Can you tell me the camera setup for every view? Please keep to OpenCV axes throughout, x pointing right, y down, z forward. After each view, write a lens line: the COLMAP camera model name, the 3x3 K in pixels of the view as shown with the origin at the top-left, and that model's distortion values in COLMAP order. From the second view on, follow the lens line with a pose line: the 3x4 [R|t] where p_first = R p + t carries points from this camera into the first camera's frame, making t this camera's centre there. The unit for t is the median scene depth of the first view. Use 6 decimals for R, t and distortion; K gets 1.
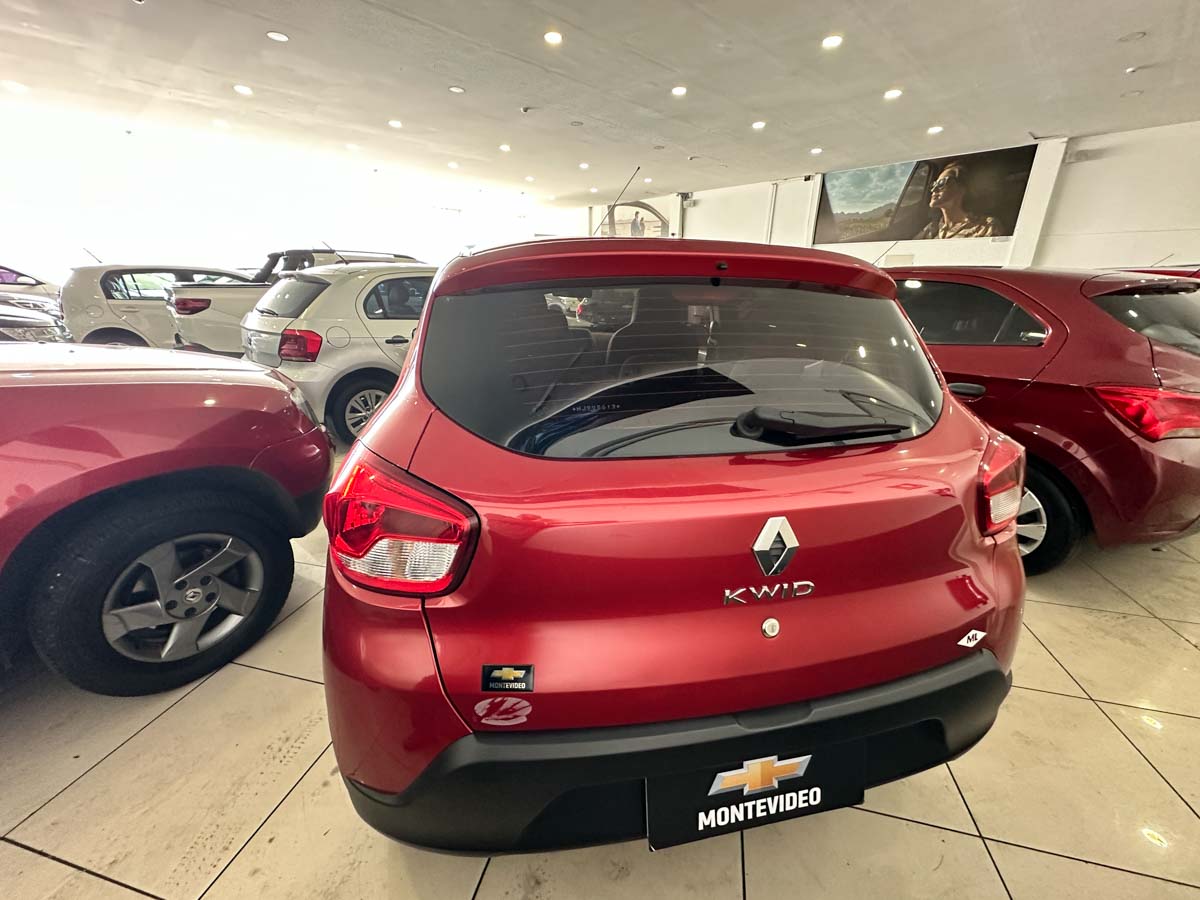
lens RADIAL K [[474.5, 0, 598.4], [0, 474.5, 454.2], [0, 0, 1]] dist [0.001205, 0.000385]
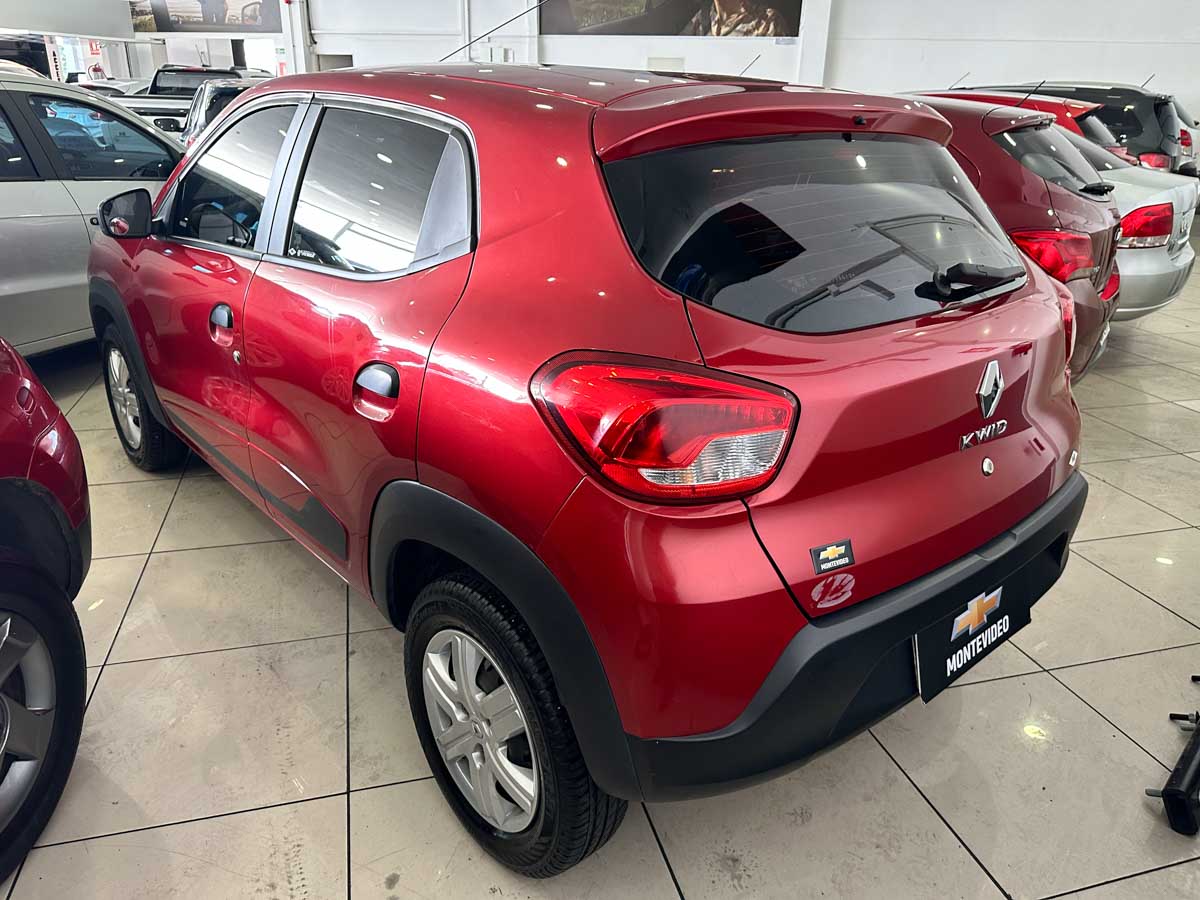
lens RADIAL K [[844.4, 0, 600.0], [0, 844.4, 450.0], [0, 0, 1]] dist [0.041810, -0.052134]
pose [[0.874426, -0.175461, 0.452318, -1.172115], [0.151356, 0.984440, 0.089276, 0.016757], [-0.460945, -0.009604, 0.887377, -0.293336]]
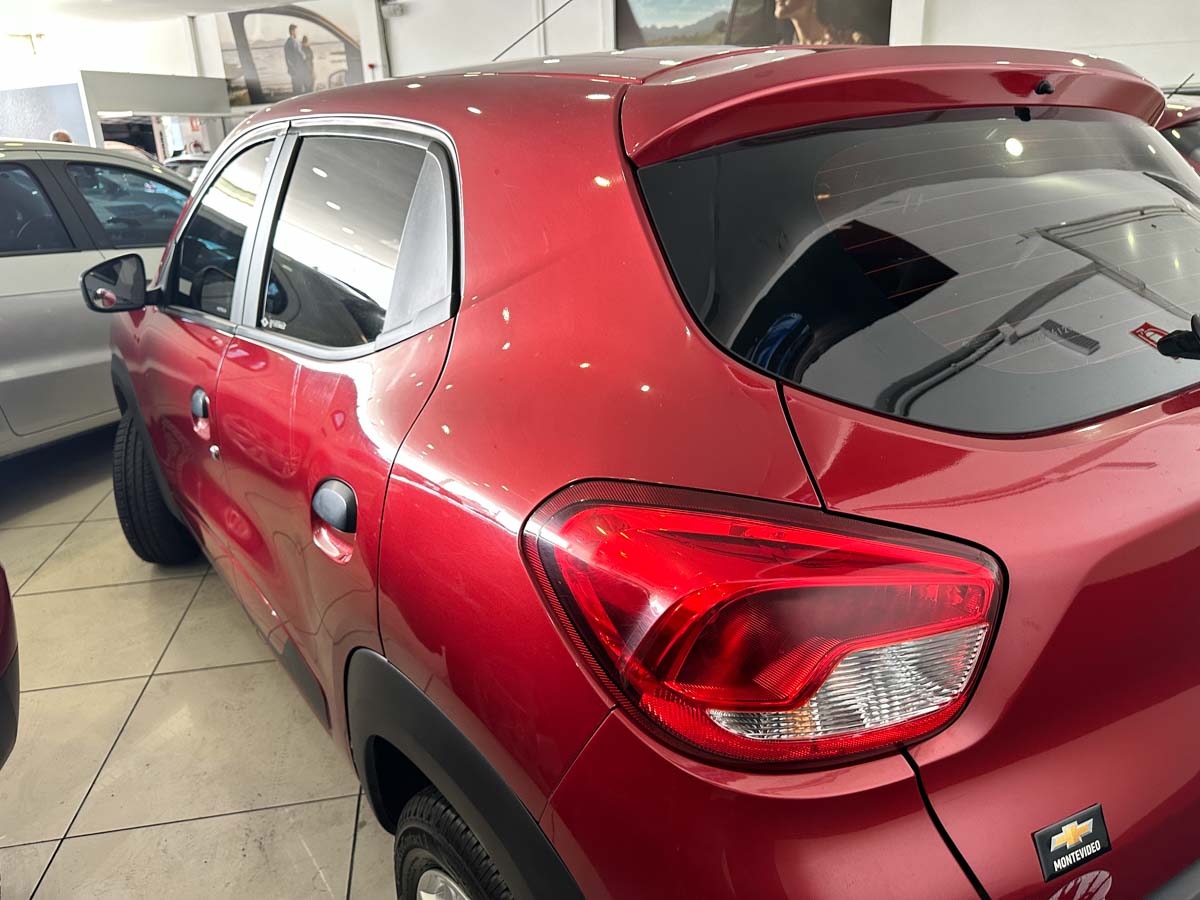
lens RADIAL K [[842.6, 0, 599.2], [0, 842.6, 455.5], [0, 0, 1]] dist [0.066902, -0.091483]
pose [[0.914437, -0.182777, 0.361106, -0.814553], [0.185004, 0.982318, 0.028719, -0.078420], [-0.359970, 0.040544, 0.932082, 0.228947]]
